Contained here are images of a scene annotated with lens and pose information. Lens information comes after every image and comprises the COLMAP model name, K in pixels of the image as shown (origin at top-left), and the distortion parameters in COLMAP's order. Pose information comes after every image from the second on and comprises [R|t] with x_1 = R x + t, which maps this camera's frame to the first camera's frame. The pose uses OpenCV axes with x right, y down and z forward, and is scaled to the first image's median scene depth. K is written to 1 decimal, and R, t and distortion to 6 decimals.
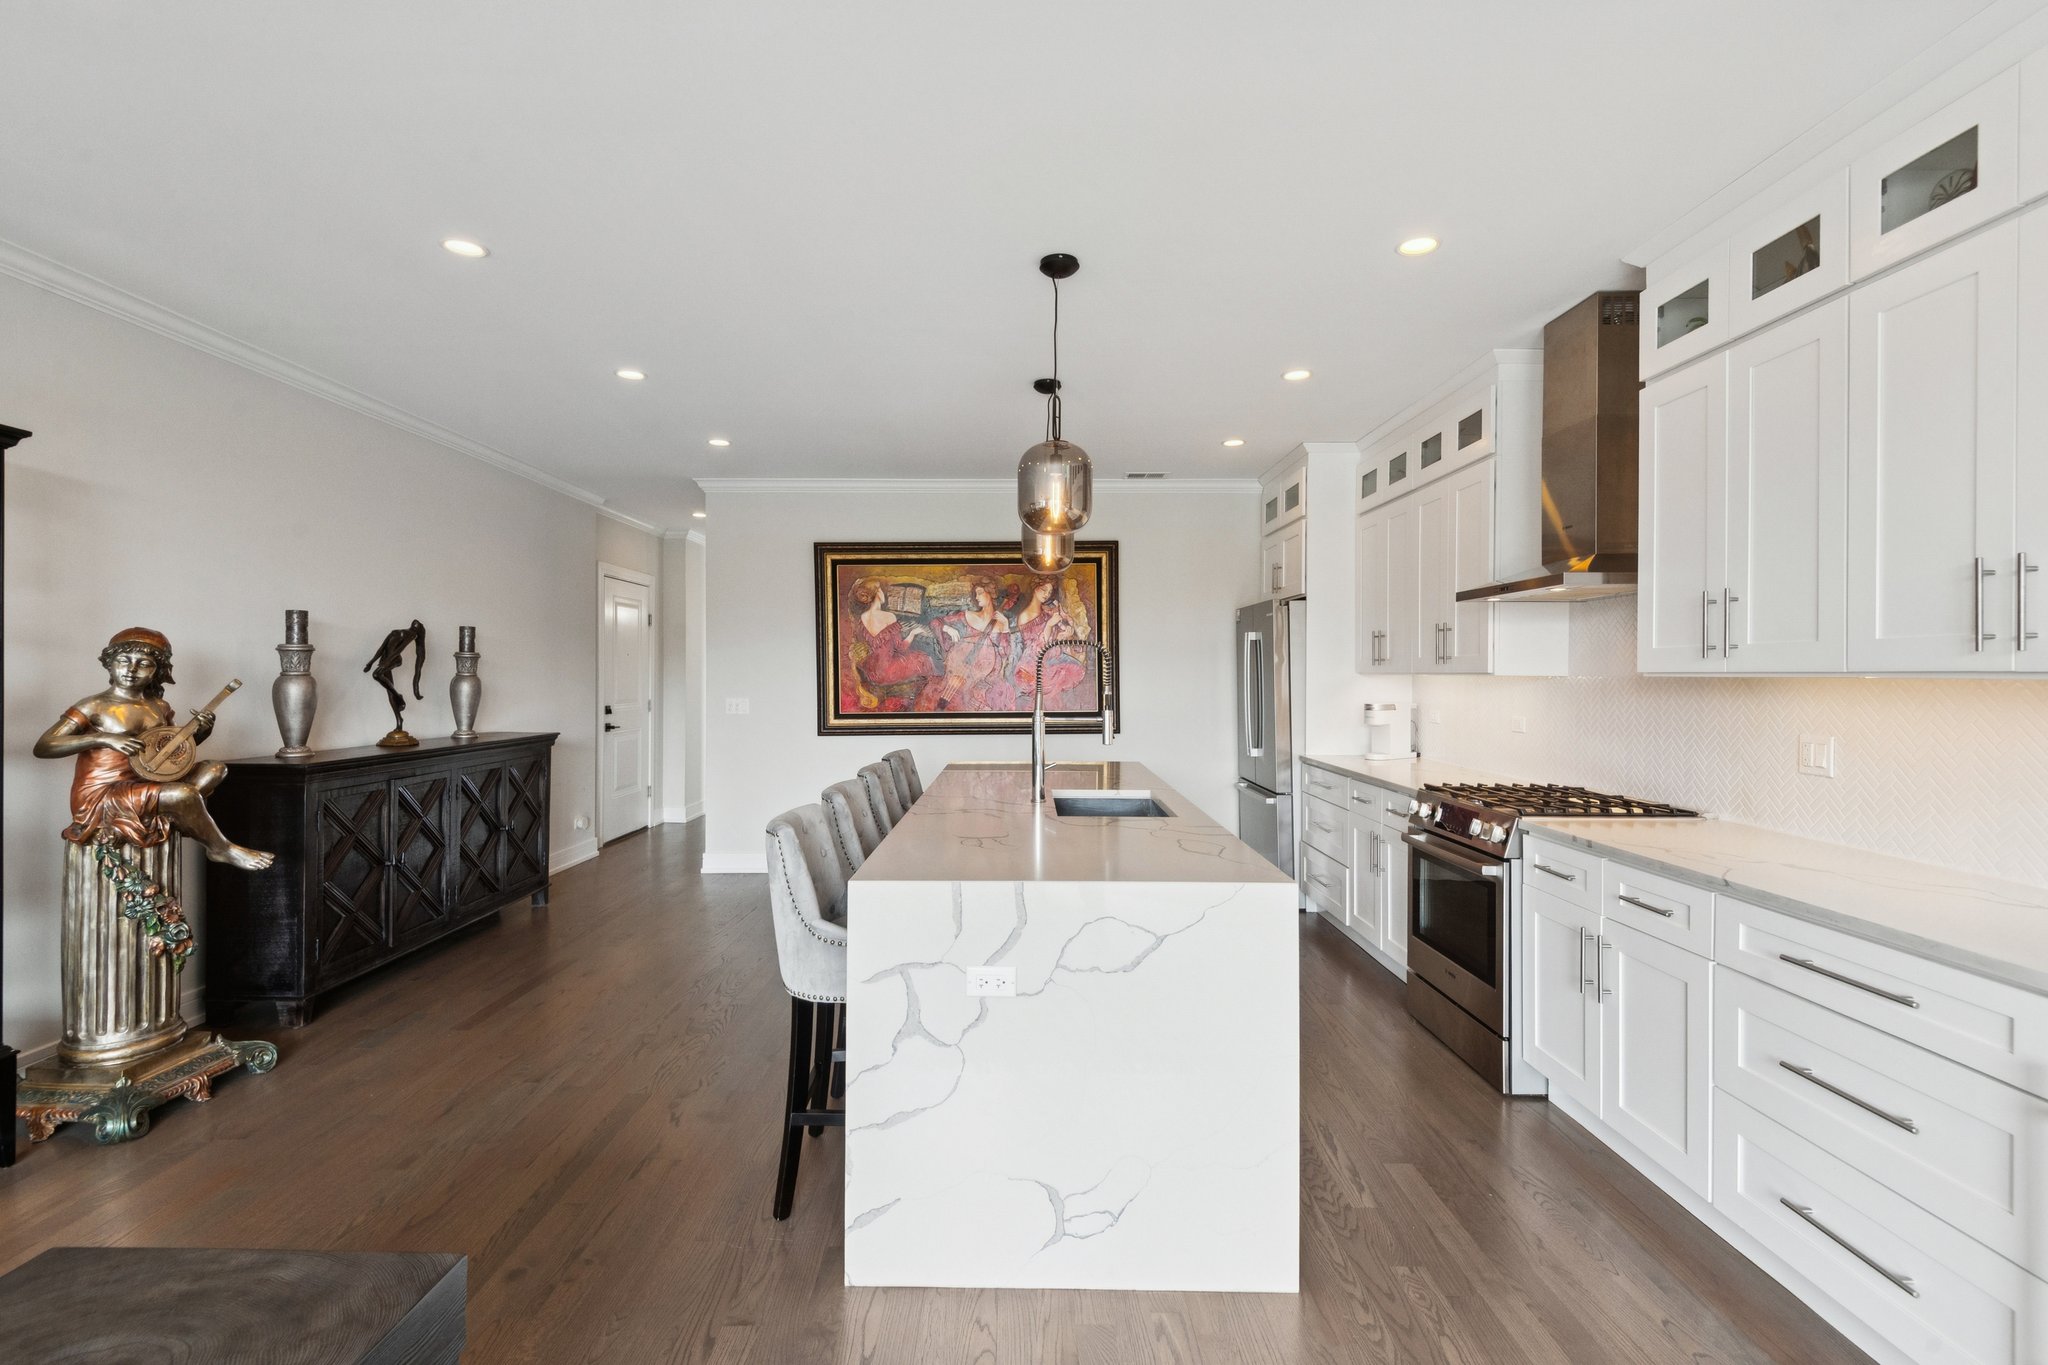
lens RADIAL K [[932.4, 0, 1008.3], [0, 932.4, 682.6], [0, 0, 1]] dist [0.034907, -0.023399]
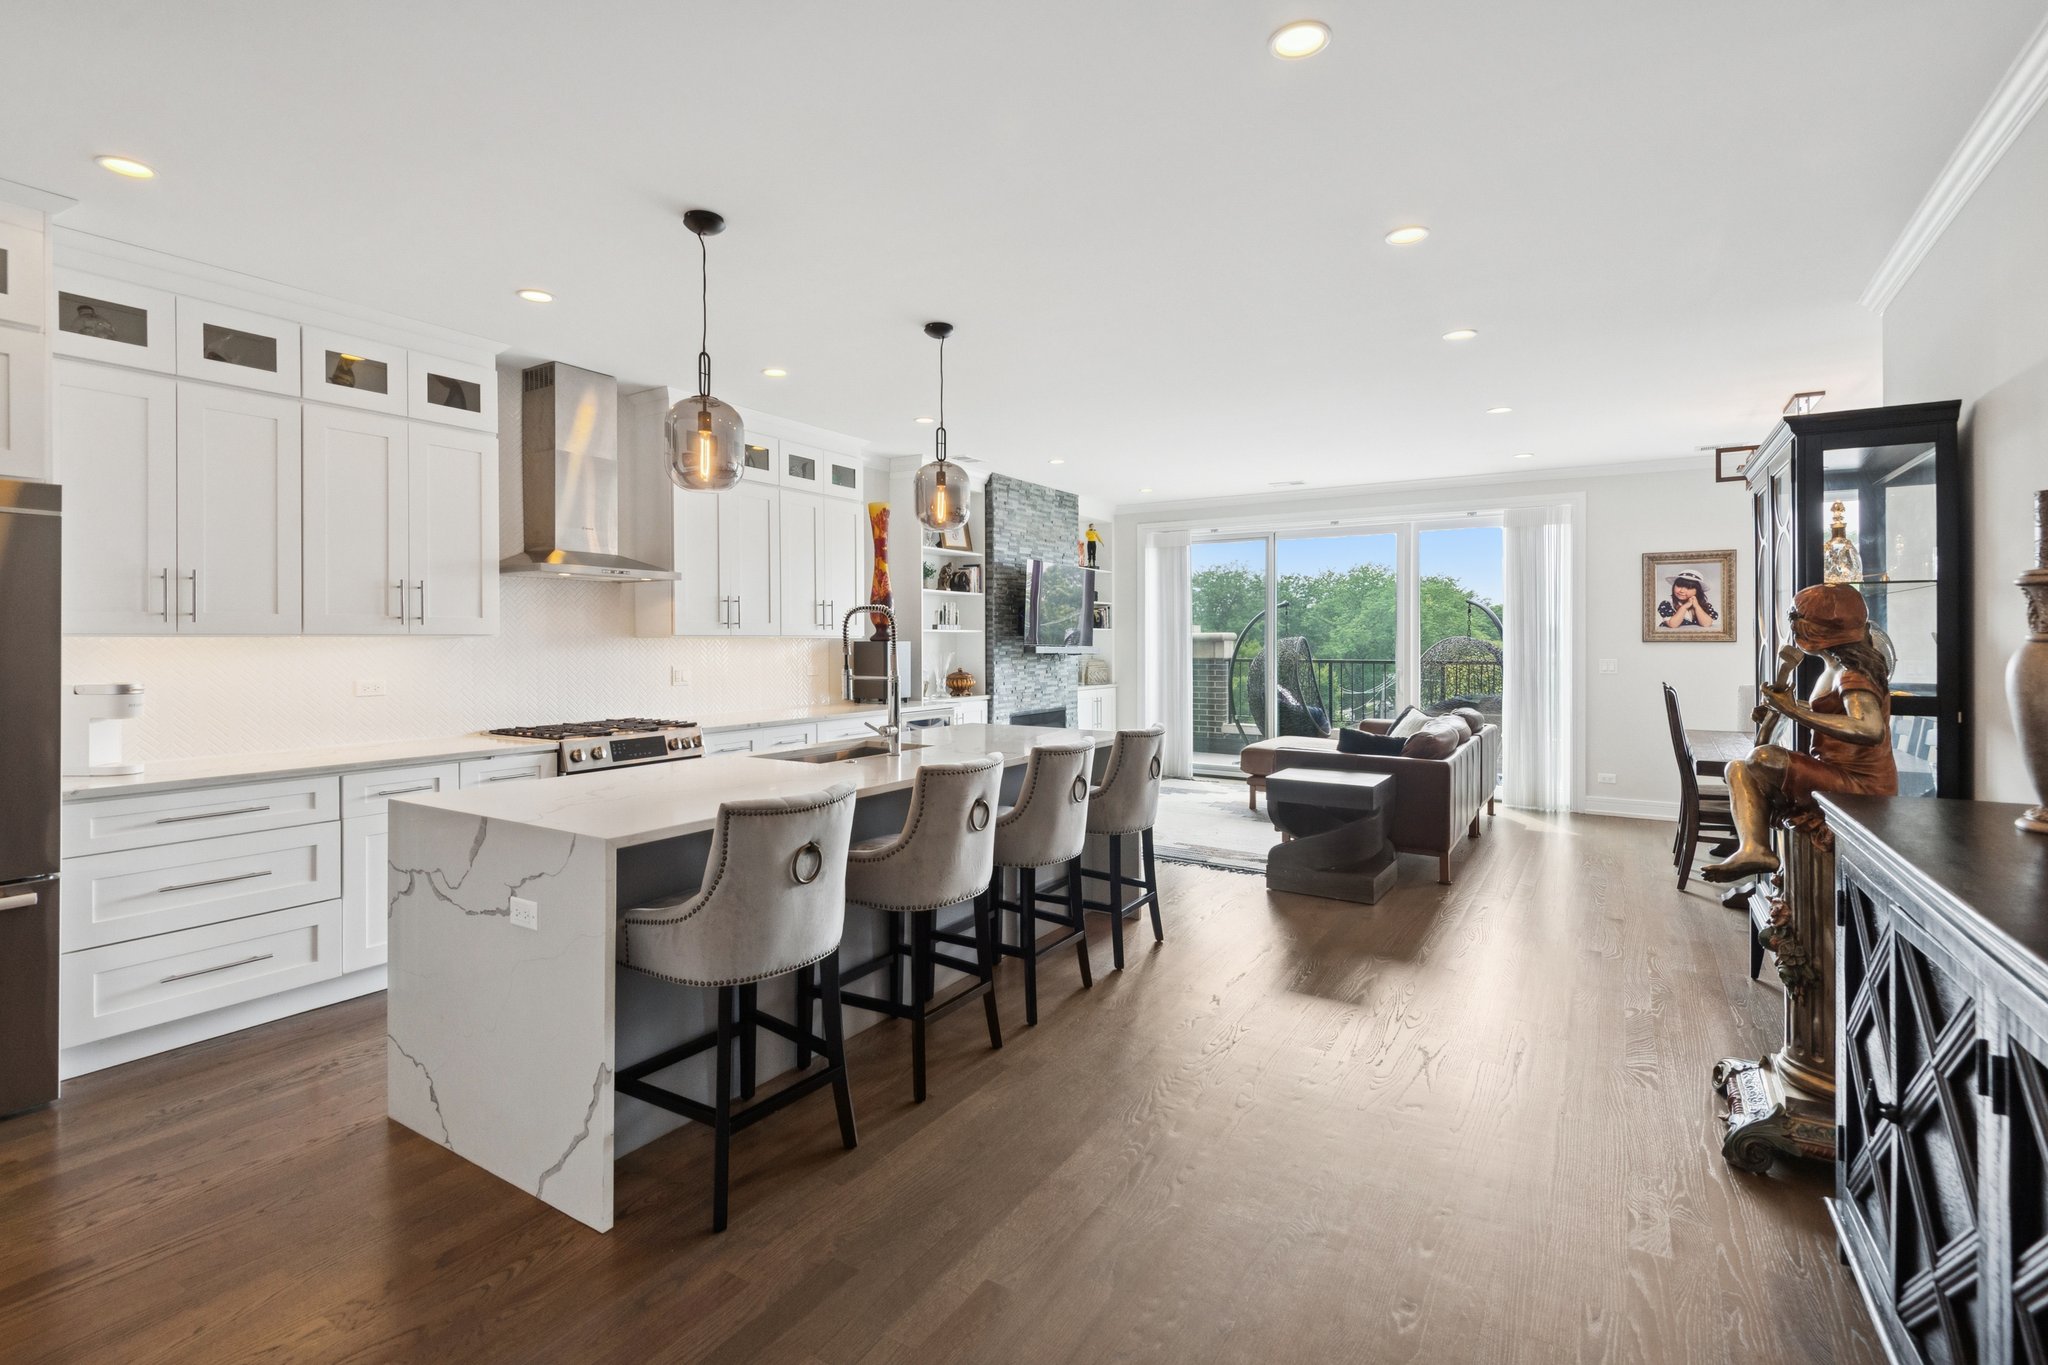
lens RADIAL K [[936.4, 0, 1023.1], [0, 936.4, 636.4], [0, 0, 1]] dist [0.017693, -0.000225]
pose [[-0.852699, -0.001262, 0.522401, -0.450838], [0.002611, 0.999974, 0.006677, -0.011917], [-0.522396, 0.007057, -0.852674, 1.252826]]
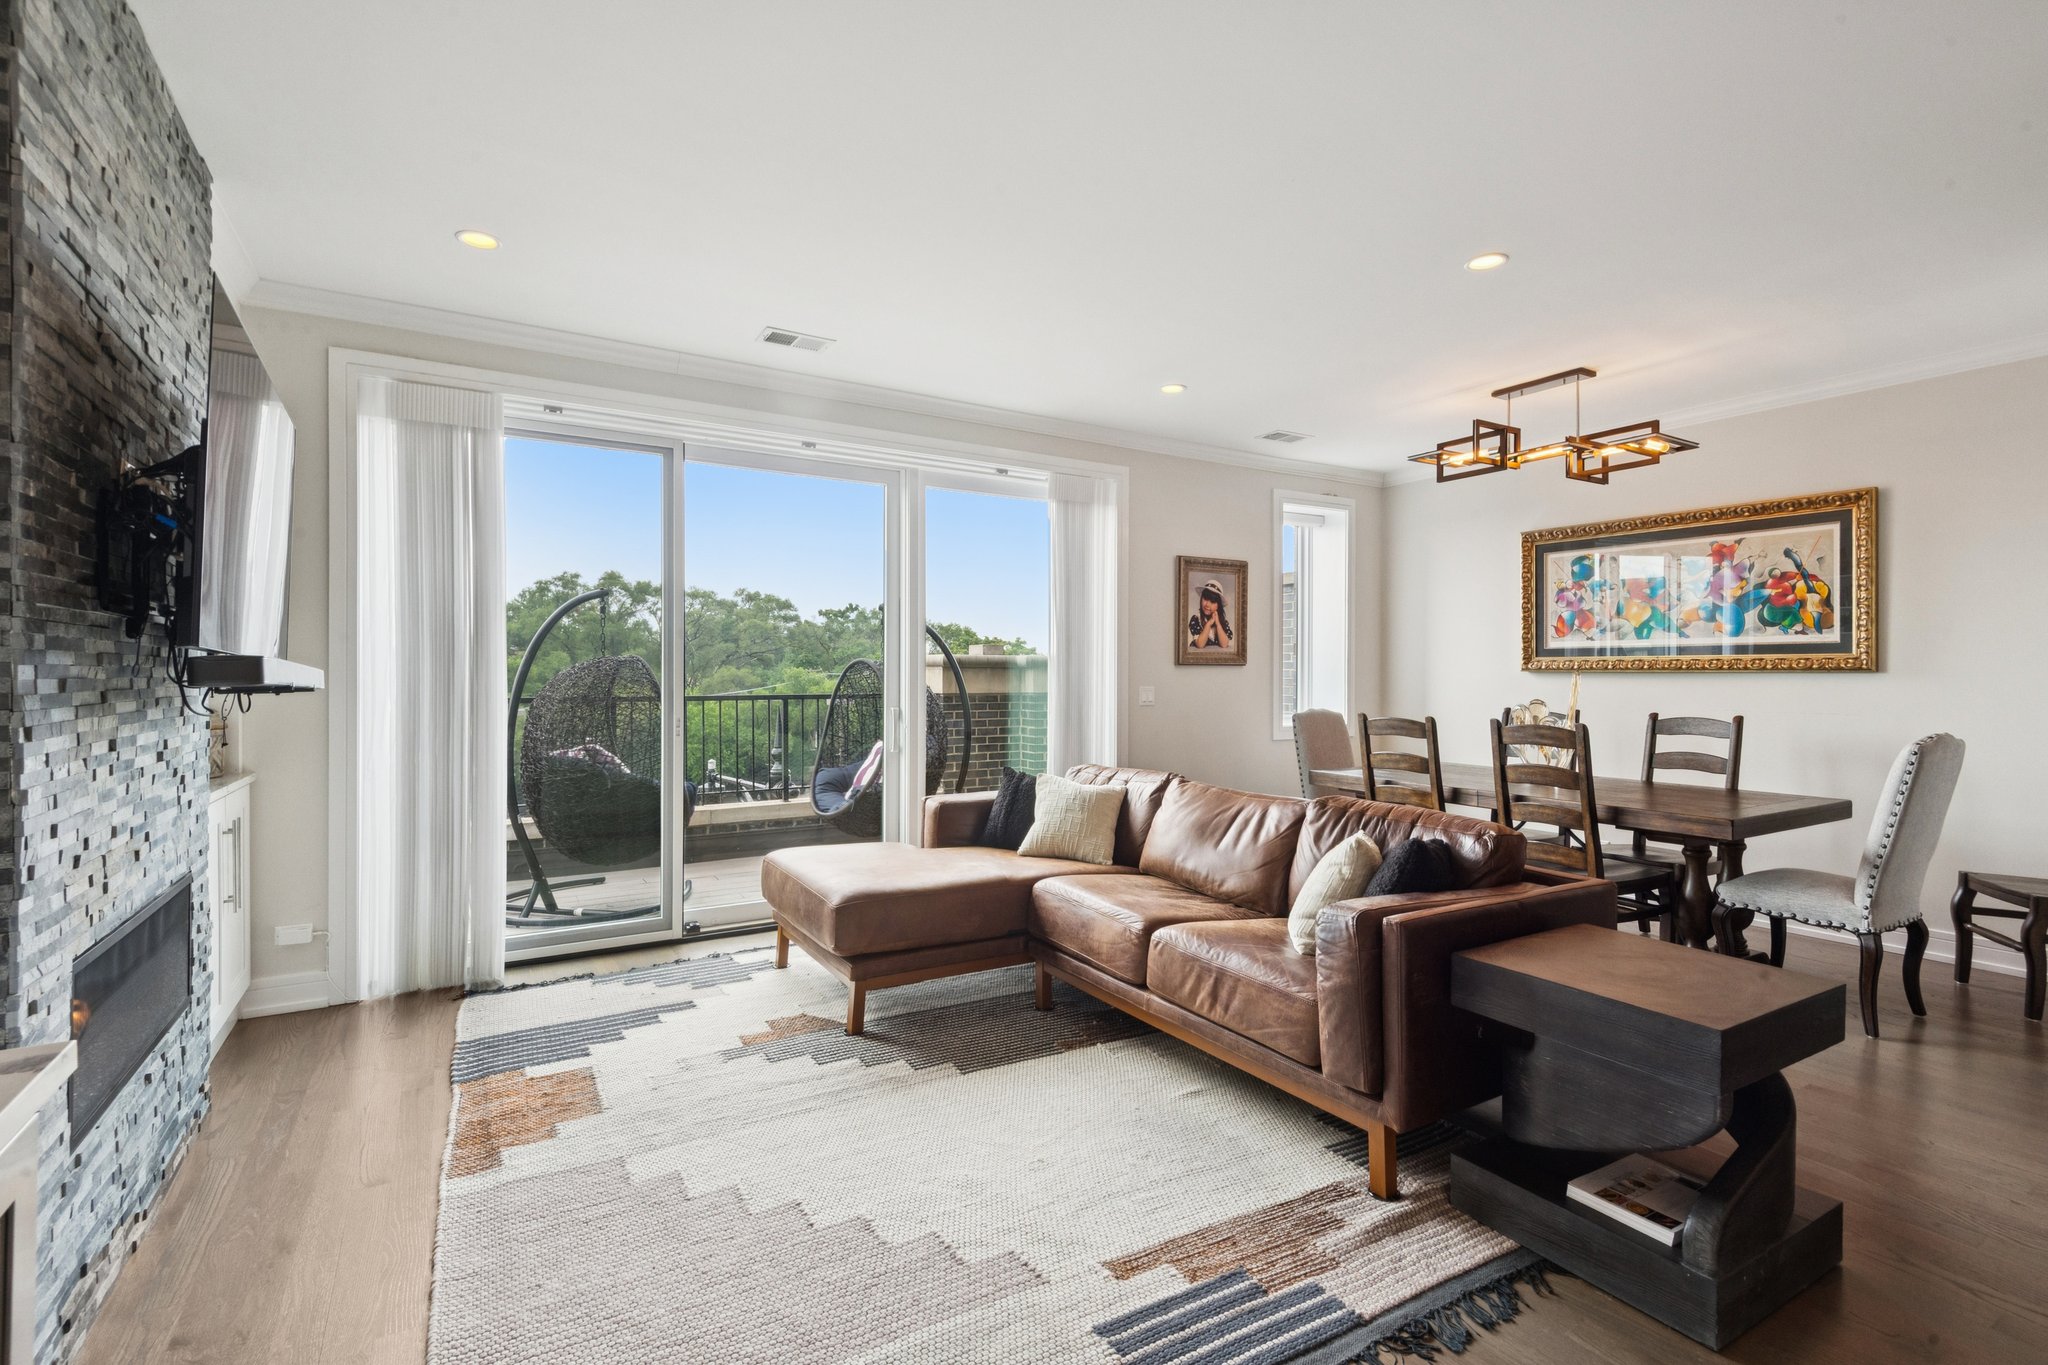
lens RADIAL K [[925.7, 0, 1011.9], [0, 925.7, 675.1], [0, 0, 1]] dist [0.033519, -0.020814]
pose [[-0.853331, -0.005521, -0.521341, 0.265084], [-0.009765, 0.999938, 0.005394, 0.016984], [0.521279, 0.009694, -0.853331, 0.407069]]
